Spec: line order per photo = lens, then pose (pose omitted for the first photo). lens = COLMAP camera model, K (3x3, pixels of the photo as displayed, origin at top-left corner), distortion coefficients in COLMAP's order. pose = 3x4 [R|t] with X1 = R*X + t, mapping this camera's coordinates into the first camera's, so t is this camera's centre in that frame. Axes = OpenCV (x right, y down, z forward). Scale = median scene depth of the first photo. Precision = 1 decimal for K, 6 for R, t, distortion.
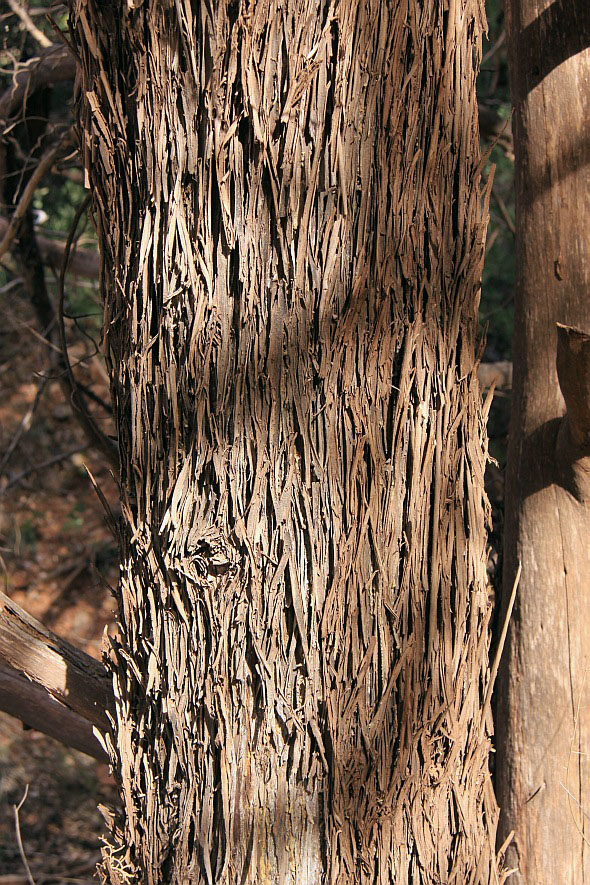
lens RADIAL K [[2440.4, 0, 295.4], [0, 2440.4, 442.7], [0, 0, 1]] dist [0.657721, 0.000000]
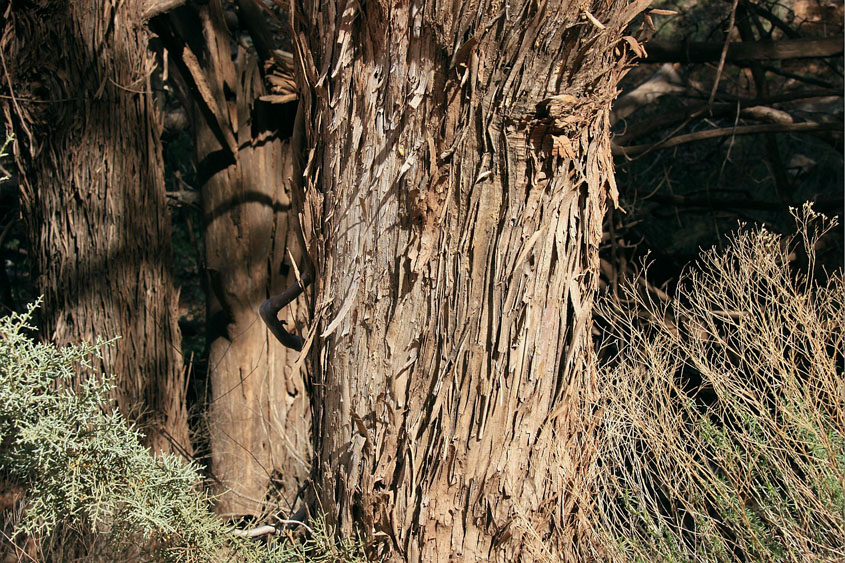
lens RADIAL K [[1566.5, 0, 423.3], [0, 1566.5, 281.3], [0, 0, 1]] dist [0.332593, 0.000000]
pose [[0.987925, -0.038411, 0.150098, 0.095687], [0.051975, 0.994806, -0.087515, 0.157541], [-0.145957, 0.094259, 0.984790, -0.896660]]
